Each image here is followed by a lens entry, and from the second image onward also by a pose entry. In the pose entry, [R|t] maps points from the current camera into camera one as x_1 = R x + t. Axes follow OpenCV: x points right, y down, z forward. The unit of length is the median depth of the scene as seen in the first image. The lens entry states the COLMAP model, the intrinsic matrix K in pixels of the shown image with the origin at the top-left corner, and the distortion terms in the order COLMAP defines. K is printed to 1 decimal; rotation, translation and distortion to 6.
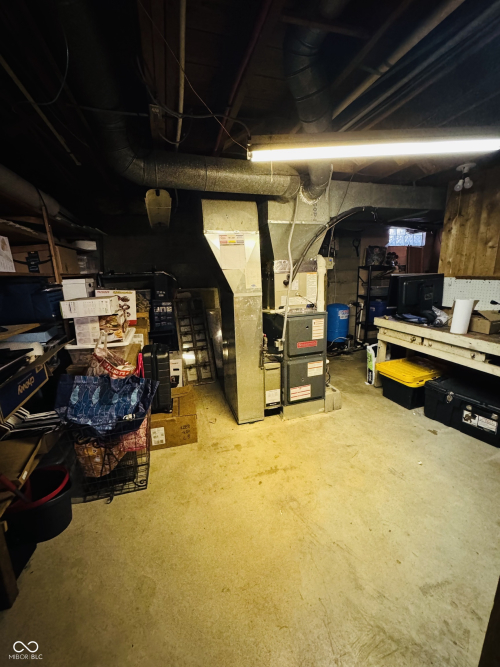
lens RADIAL K [[265.4, 0, 250.0], [0, 265.4, 333.5], [0, 0, 1]] dist [-0.002475, -0.000156]
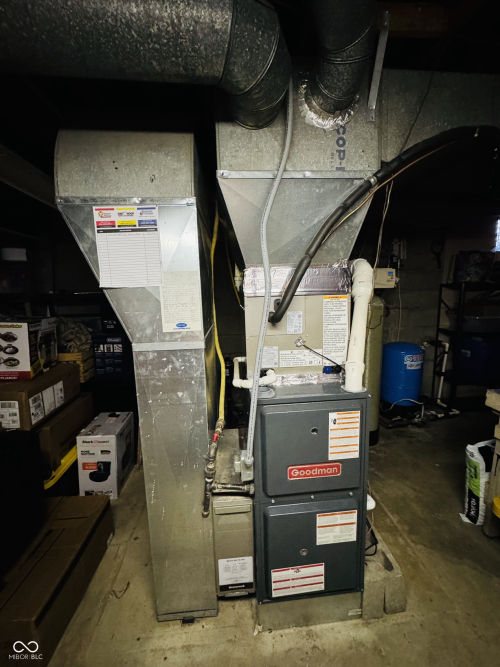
lens RADIAL K [[265.4, 0, 250.0], [0, 265.4, 333.5], [0, 0, 1]] dist [-0.002475, -0.000156]
pose [[0.977076, 0.037423, -0.209577, 0.182319], [-0.051791, 0.996638, -0.063489, -0.127444], [0.206496, 0.072888, 0.975729, 0.530389]]
